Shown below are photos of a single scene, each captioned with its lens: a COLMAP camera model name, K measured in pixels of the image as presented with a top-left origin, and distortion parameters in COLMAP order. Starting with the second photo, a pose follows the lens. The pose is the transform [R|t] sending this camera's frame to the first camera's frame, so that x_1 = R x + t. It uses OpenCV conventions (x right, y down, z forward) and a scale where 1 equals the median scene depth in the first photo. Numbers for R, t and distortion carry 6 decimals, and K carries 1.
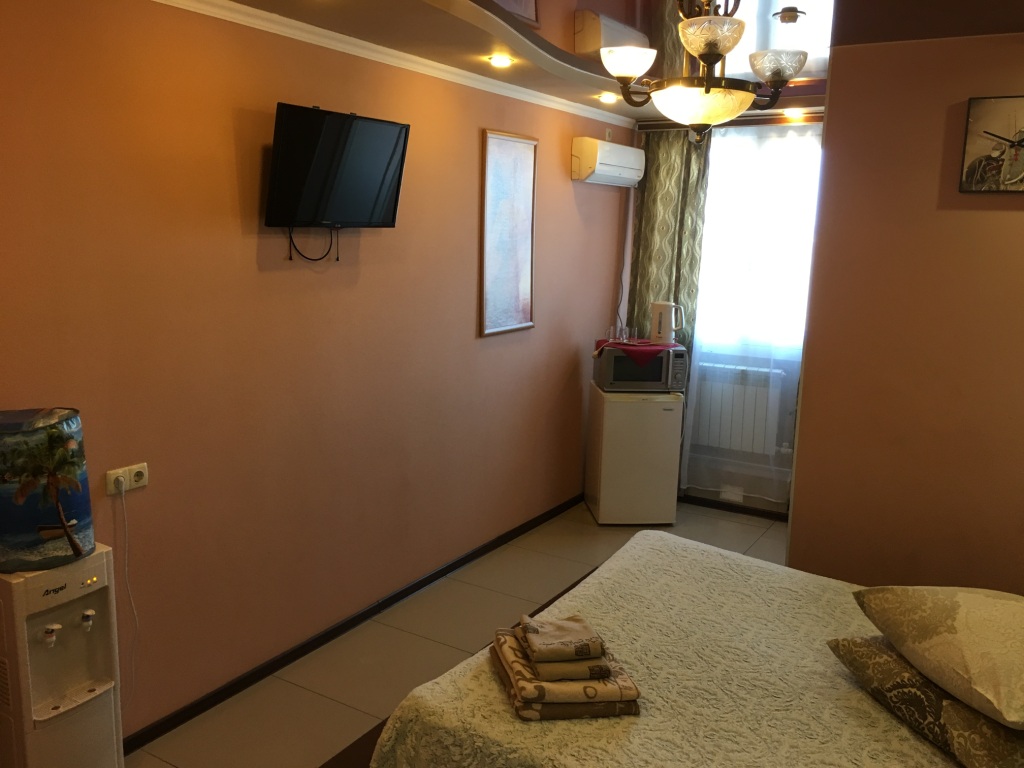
lens RADIAL K [[875.9, 0, 513.4], [0, 875.9, 373.0], [0, 0, 1]] dist [0.079602, -0.113011]
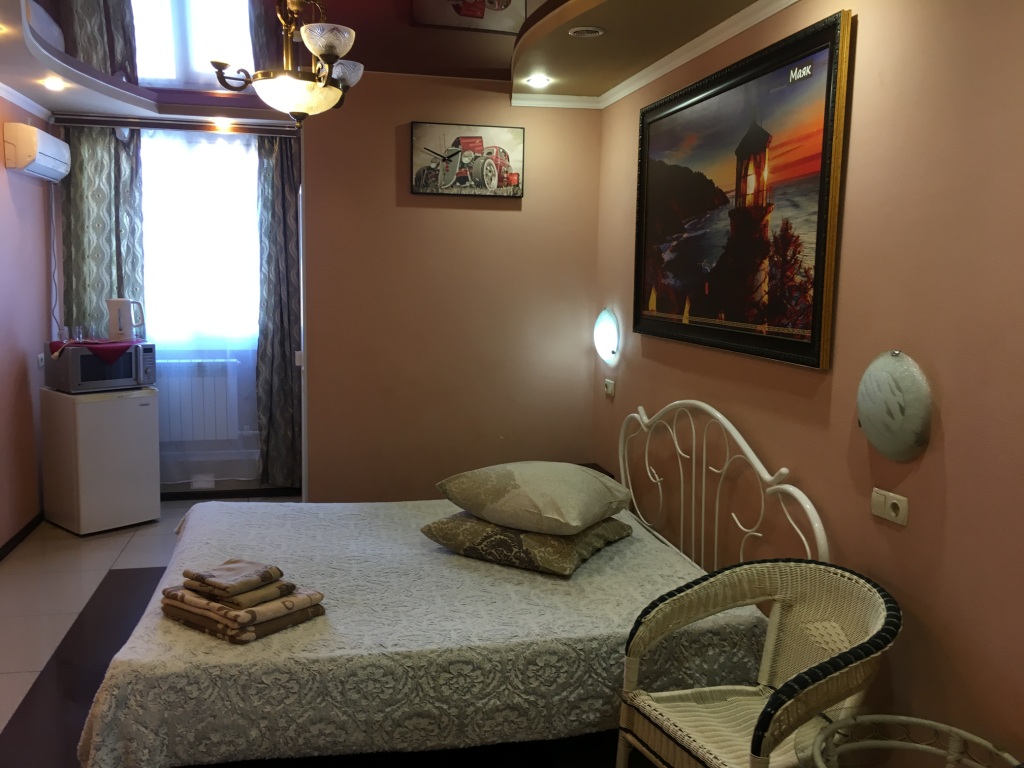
lens RADIAL K [[875.9, 0, 507.9], [0, 875.9, 374.9], [0, 0, 1]] dist [0.079602, -0.113011]
pose [[0.722353, -0.094689, 0.685011, -0.386483], [0.114363, 0.993299, 0.016707, 0.070633], [-0.682003, 0.066271, 0.728341, -0.026393]]
